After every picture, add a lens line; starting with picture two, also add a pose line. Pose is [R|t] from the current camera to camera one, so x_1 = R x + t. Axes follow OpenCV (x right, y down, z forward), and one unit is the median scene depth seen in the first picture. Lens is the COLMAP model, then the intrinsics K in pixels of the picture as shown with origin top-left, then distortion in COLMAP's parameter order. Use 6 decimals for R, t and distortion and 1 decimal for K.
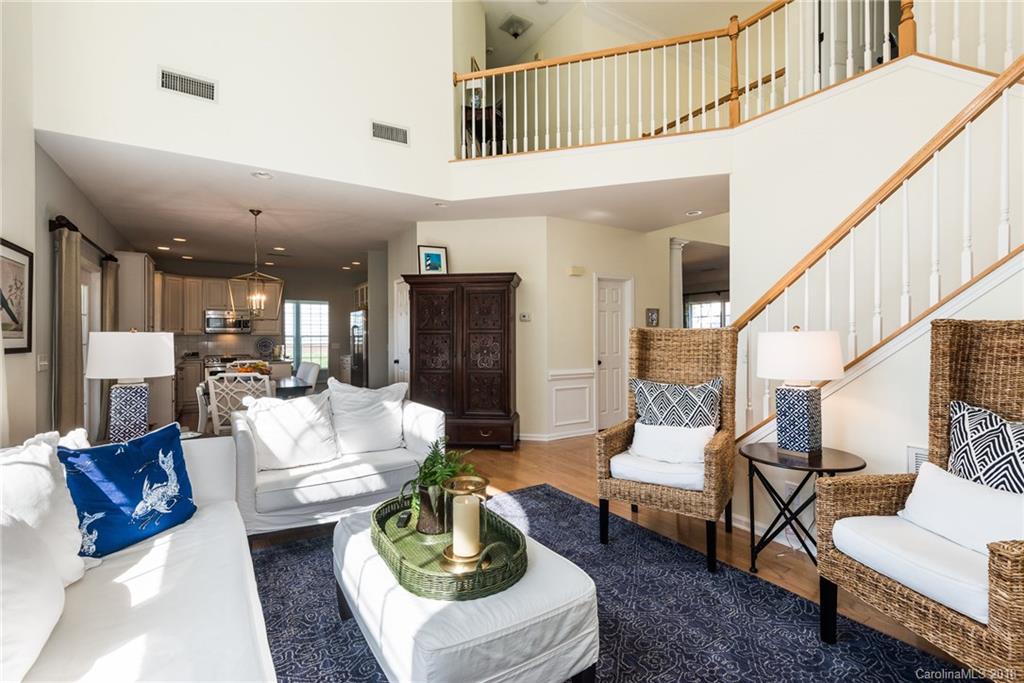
lens RADIAL K [[455.7, 0, 513.9], [0, 455.7, 335.5], [0, 0, 1]] dist [-0.000857, -0.000546]
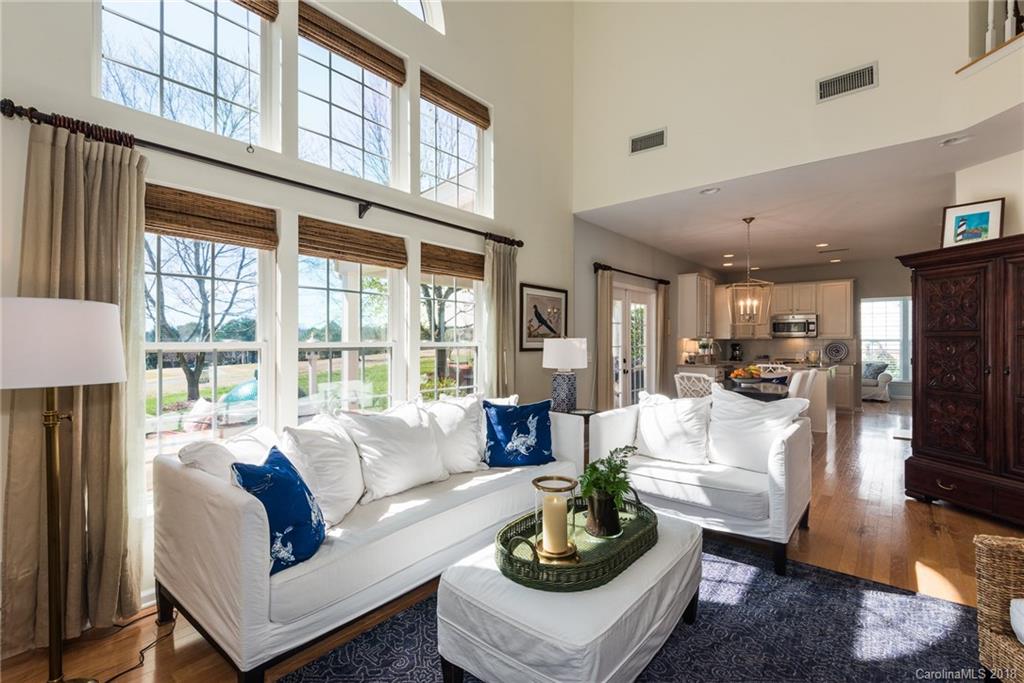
lens RADIAL K [[463.8, 0, 514.0], [0, 463.8, 335.1], [0, 0, 1]] dist [0.026196, -0.016504]
pose [[0.290124, -0.009553, -0.956941, 0.503527], [0.001800, 0.999954, -0.009437, -0.003356], [0.956987, 0.001015, 0.290128, 0.333179]]
